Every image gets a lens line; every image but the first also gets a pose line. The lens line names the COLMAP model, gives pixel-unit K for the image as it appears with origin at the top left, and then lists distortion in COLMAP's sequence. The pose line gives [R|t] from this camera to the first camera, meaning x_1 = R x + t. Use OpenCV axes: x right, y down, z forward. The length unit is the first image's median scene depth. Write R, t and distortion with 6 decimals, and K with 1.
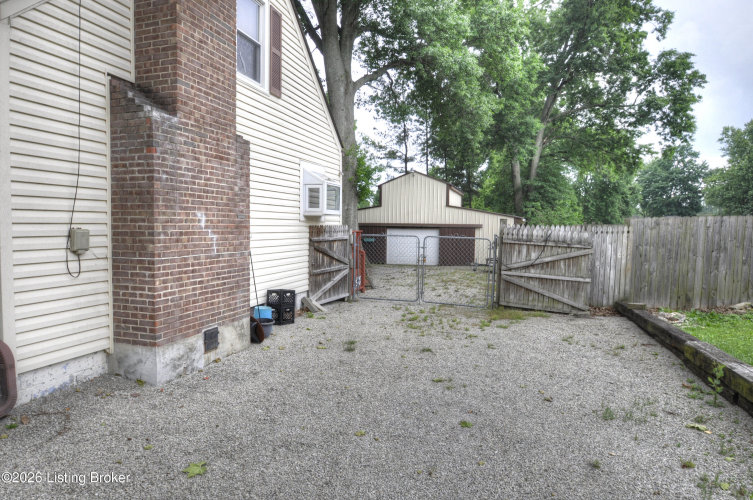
lens RADIAL K [[463.1, 0, 373.7], [0, 463.1, 249.9], [0, 0, 1]] dist [-0.030789, 0.000997]
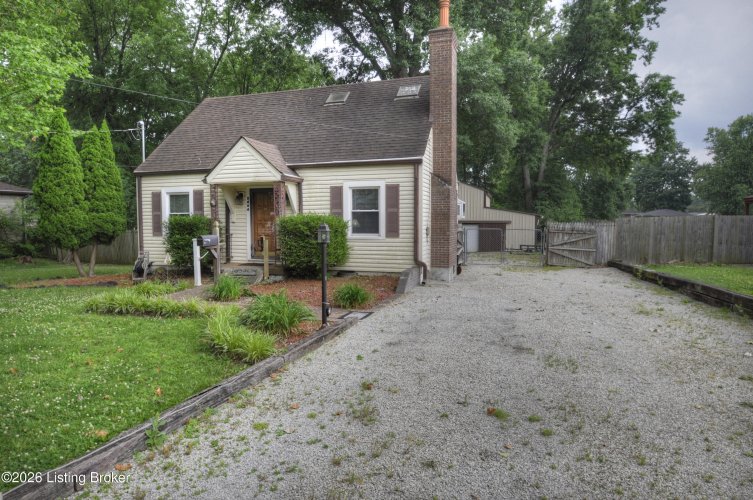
lens RADIAL K [[463.1, 0, 371.4], [0, 463.1, 250.6], [0, 0, 1]] dist [-0.030789, 0.000997]
pose [[0.999908, -0.013511, 0.001524, -0.109861], [0.013493, 0.999849, 0.010980, 0.007364], [-0.001672, -0.010958, 0.999939, -0.216254]]
